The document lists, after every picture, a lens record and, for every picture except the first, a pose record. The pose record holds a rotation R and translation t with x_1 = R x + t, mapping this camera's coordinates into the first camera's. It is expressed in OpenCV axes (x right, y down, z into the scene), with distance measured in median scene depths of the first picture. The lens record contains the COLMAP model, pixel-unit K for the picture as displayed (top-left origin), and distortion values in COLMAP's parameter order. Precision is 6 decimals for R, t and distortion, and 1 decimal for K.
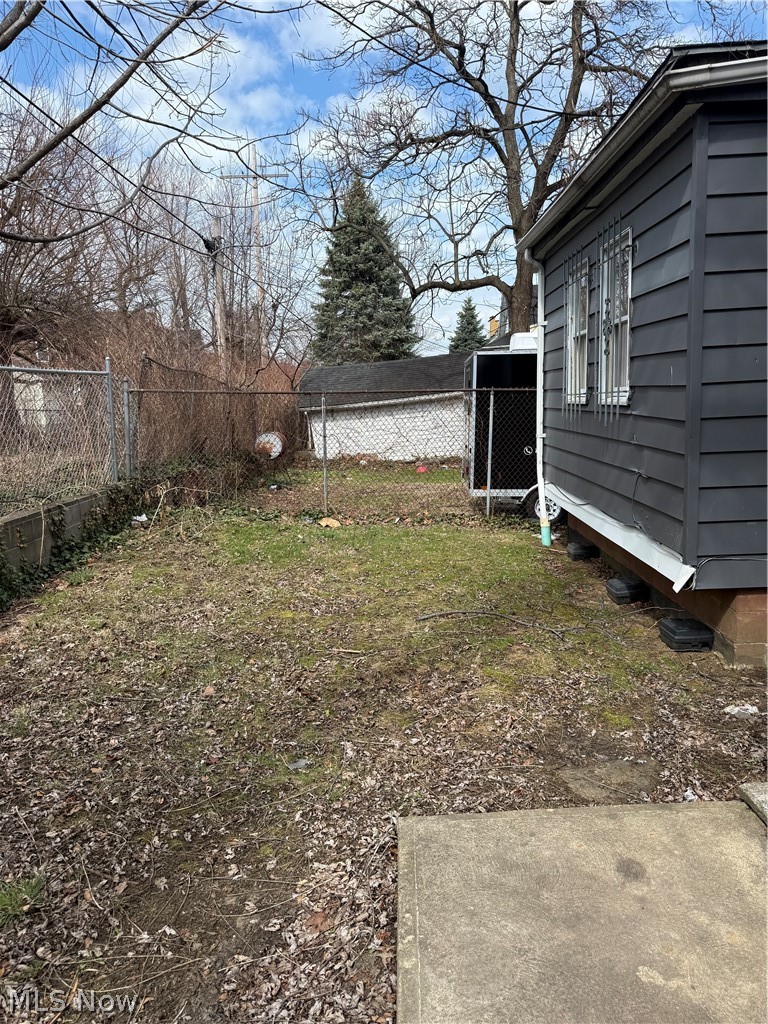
lens RADIAL K [[708.8, 0, 384.0], [0, 708.8, 512.0], [0, 0, 1]] dist [0.016372, -0.005325]
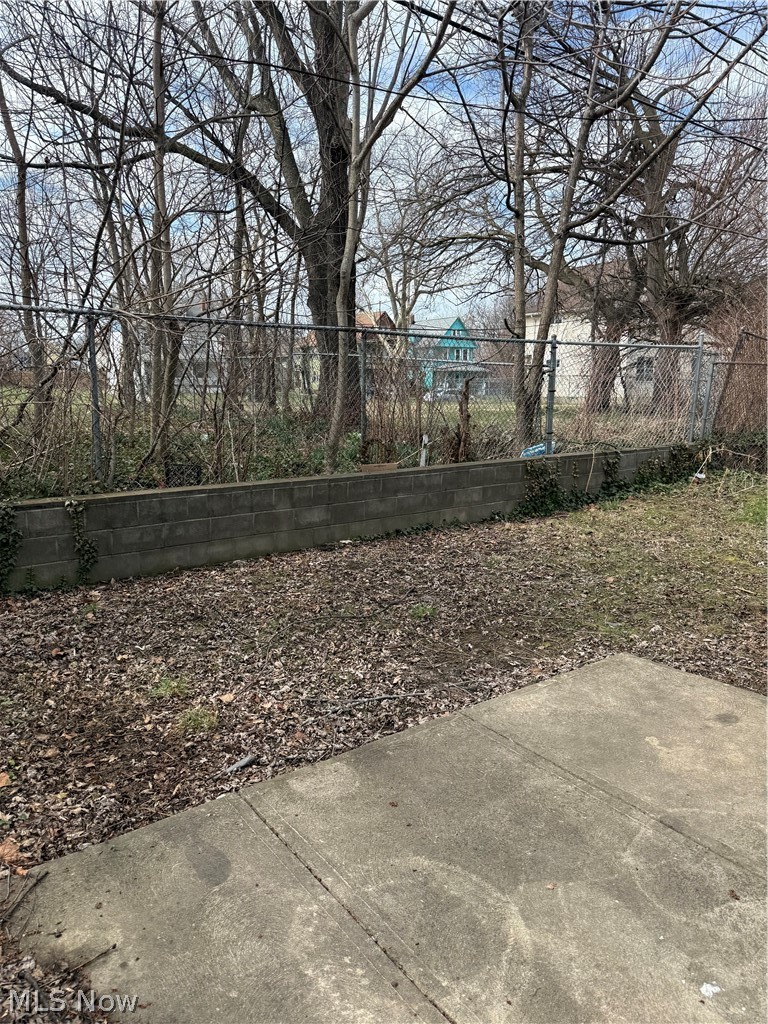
lens RADIAL K [[708.8, 0, 384.0], [0, 708.8, 512.0], [0, 0, 1]] dist [0.016372, -0.005325]
pose [[0.608129, 0.169675, -0.775493, 0.302969], [-0.140988, 0.984445, 0.104833, 0.023552], [0.781218, 0.045584, 0.622592, -0.114681]]
